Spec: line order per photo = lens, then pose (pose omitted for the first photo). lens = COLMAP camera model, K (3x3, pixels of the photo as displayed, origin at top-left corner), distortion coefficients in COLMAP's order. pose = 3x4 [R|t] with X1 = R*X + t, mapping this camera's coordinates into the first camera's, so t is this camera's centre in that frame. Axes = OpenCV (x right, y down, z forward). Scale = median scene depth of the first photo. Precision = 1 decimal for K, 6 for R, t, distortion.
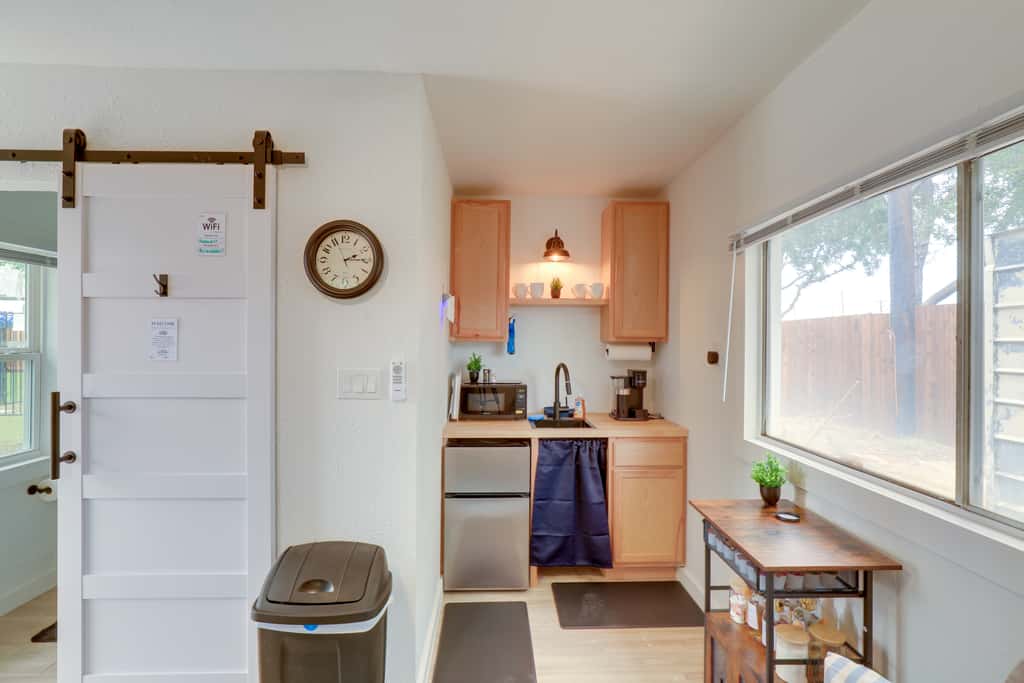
lens RADIAL K [[463.8, 0, 510.6], [0, 463.8, 339.2], [0, 0, 1]] dist [-0.016821, 0.000687]
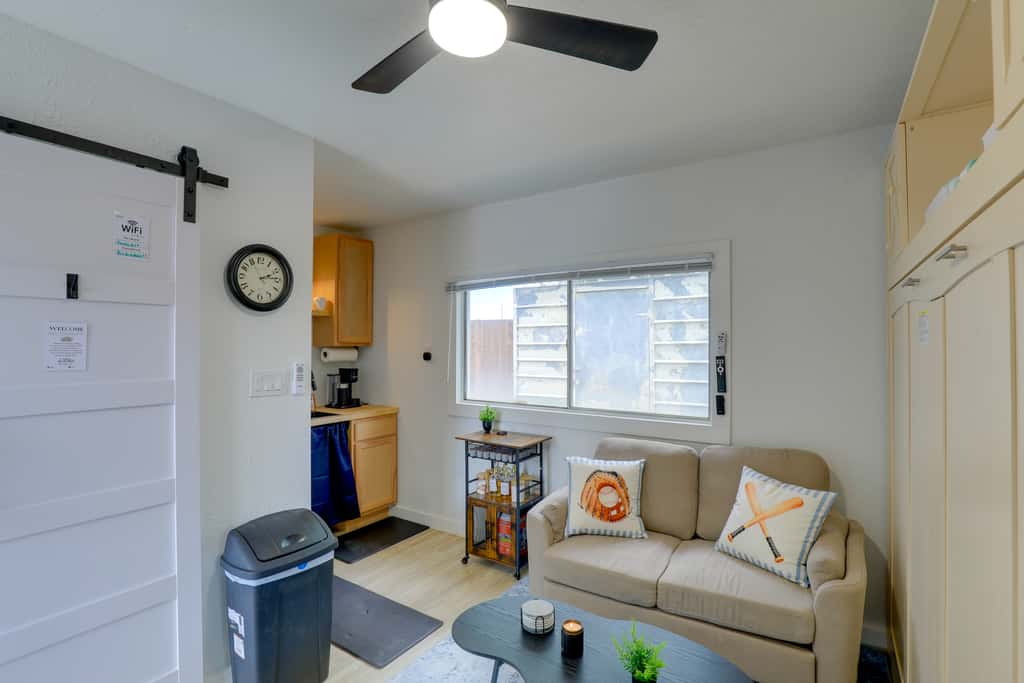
lens RADIAL K [[463.8, 0, 515.8], [0, 463.8, 342.9], [0, 0, 1]] dist [-0.016821, 0.000687]
pose [[0.579071, -0.000366, 0.815277, -0.935055], [-0.000250, 1.000000, 0.000626, -0.007687], [-0.815277, -0.000566, 0.579071, -0.205336]]
